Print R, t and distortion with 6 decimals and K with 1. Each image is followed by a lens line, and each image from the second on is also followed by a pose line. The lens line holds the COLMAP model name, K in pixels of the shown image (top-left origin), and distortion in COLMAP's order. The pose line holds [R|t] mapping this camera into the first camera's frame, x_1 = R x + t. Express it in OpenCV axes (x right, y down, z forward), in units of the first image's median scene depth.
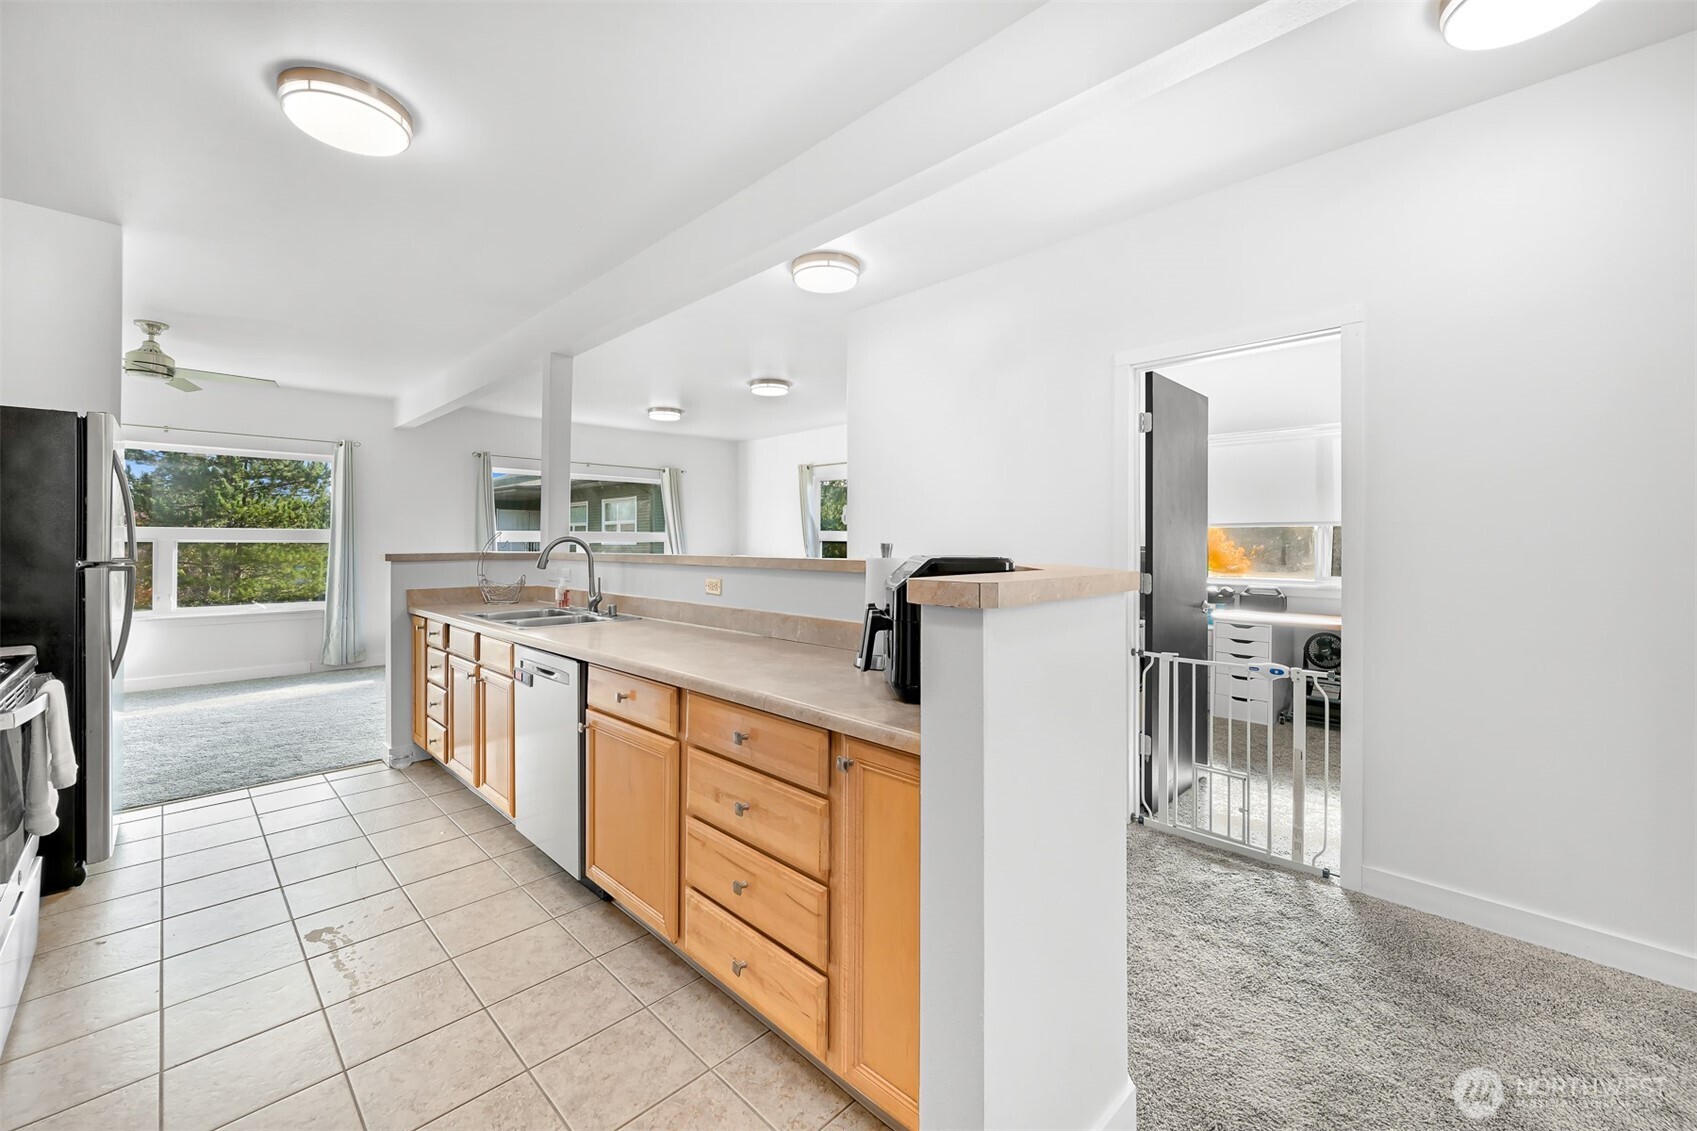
lens RADIAL K [[667.9, 0, 849.0], [0, 667.9, 547.0], [0, 0, 1]] dist [-0.000776, -0.000188]
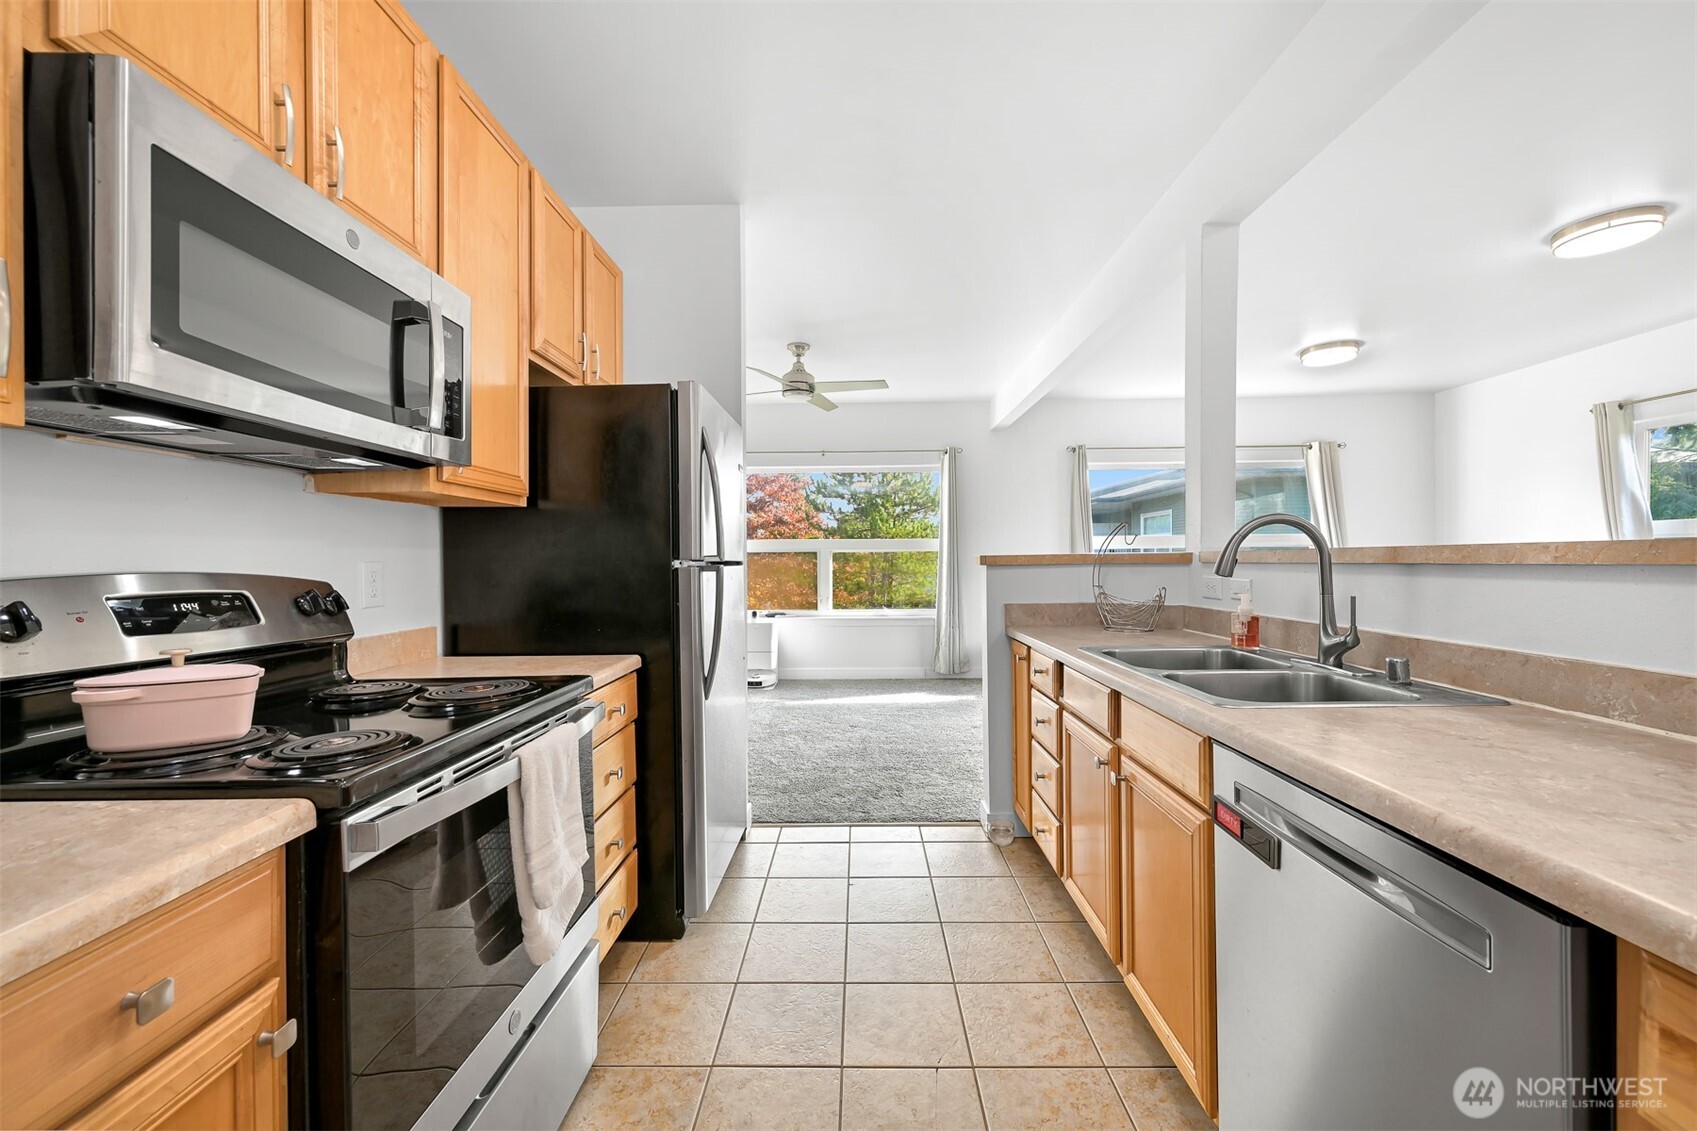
lens RADIAL K [[638.8, 0, 853.4], [0, 638.8, 554.3], [0, 0, 1]] dist [0.000182, 0.000098]
pose [[0.684805, -0.015278, -0.728566, -0.257967], [0.006948, 0.999872, -0.014436, 0.017643], [0.728693, 0.004823, 0.684823, 0.388111]]
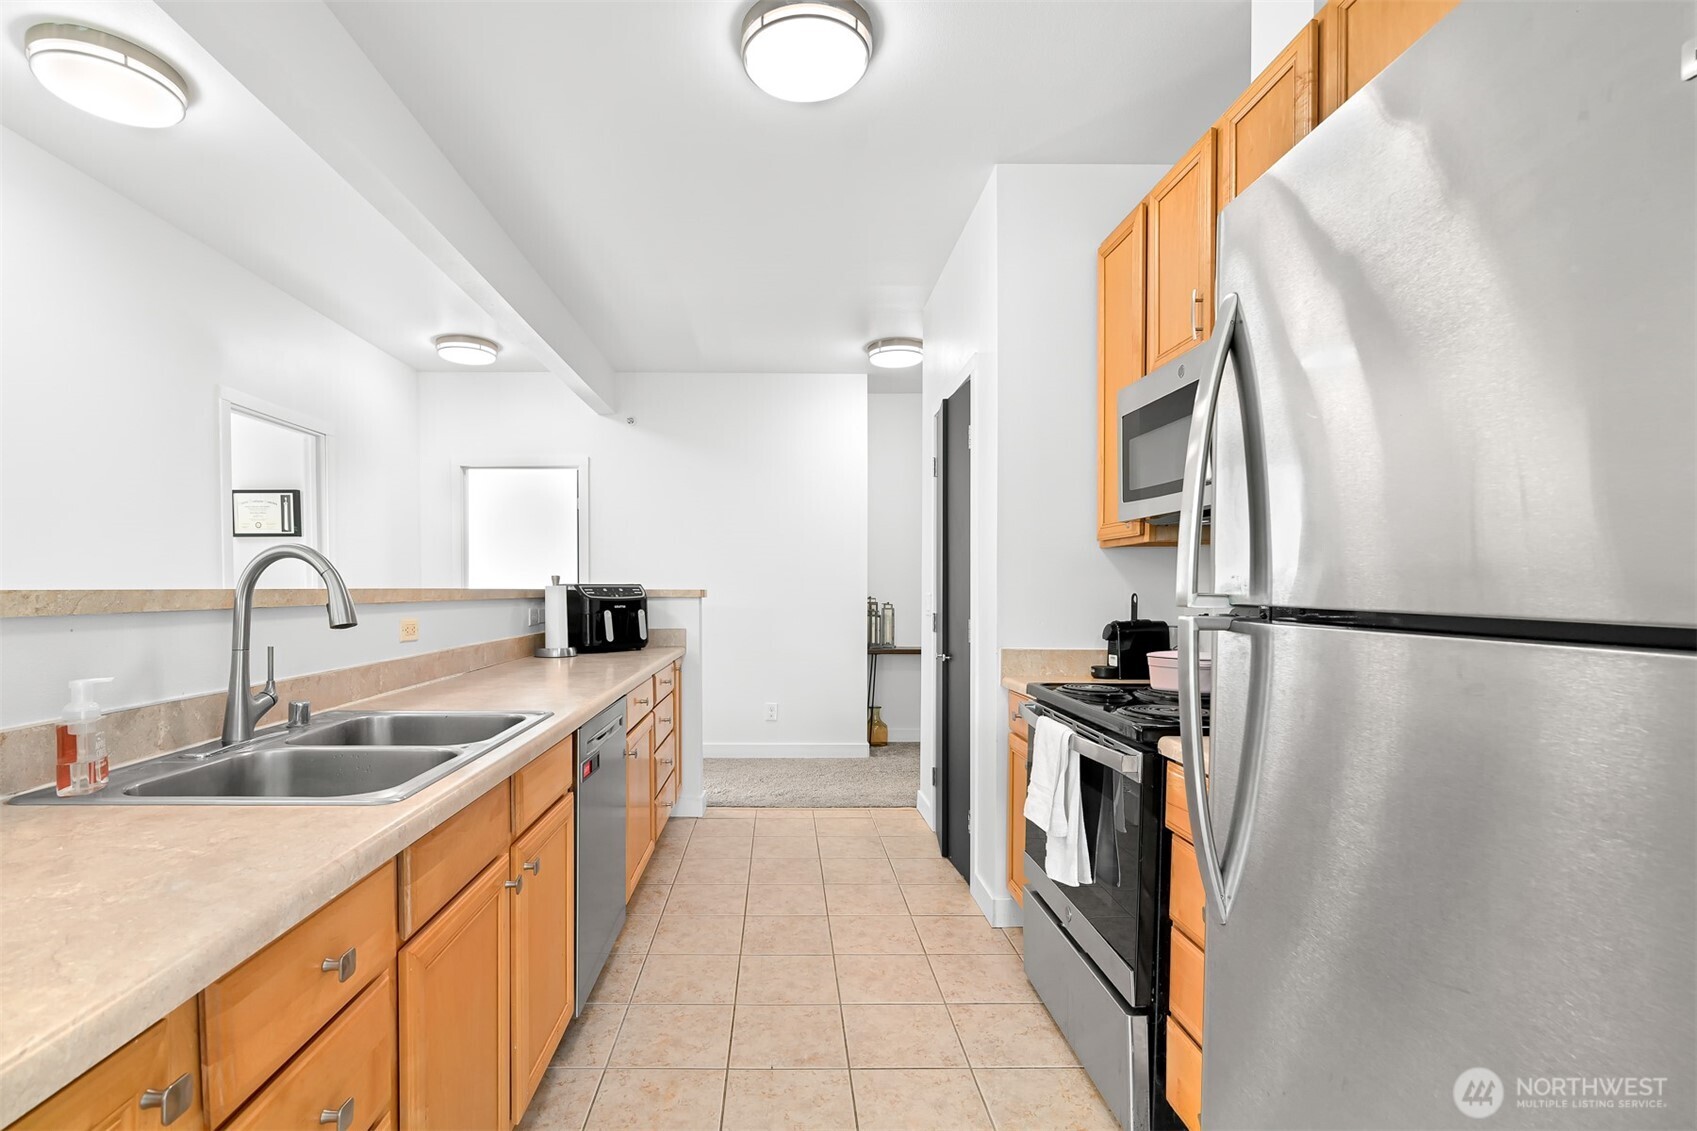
lens RADIAL K [[759.8, 0, 819.1], [0, 759.8, 574.8], [0, 0, 1]] dist [-0.000665, -0.000311]
pose [[-0.730675, 0.006206, 0.682697, -0.846759], [-0.000210, 0.999957, -0.009315, 0.004847], [-0.682726, -0.006950, -0.730642, 1.001470]]
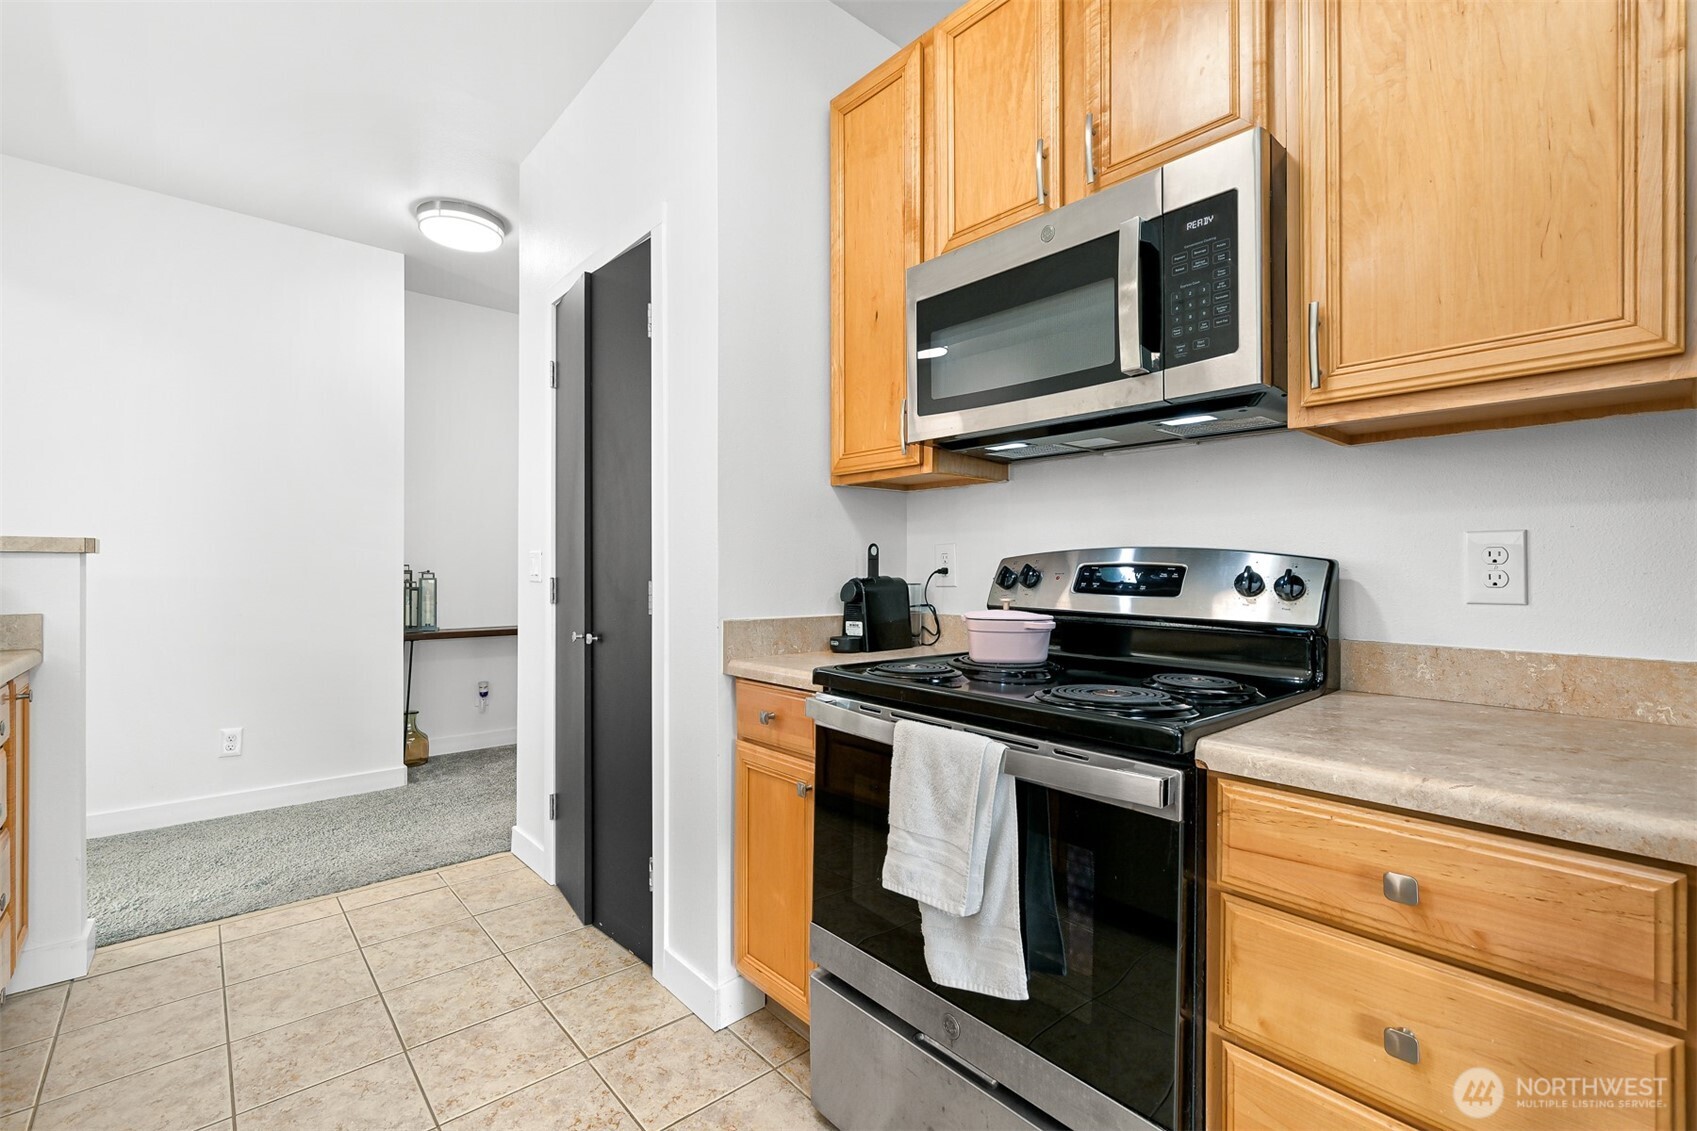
lens RADIAL K [[736.0, 0, 847.8], [0, 736.0, 554.9], [0, 0, 1]] dist [0.000718, -0.000524]
pose [[-0.997062, -0.005488, 0.076396, -0.580383], [-0.005947, 0.999966, -0.005789, 0.029298], [-0.076361, -0.006226, -0.997061, 0.819918]]
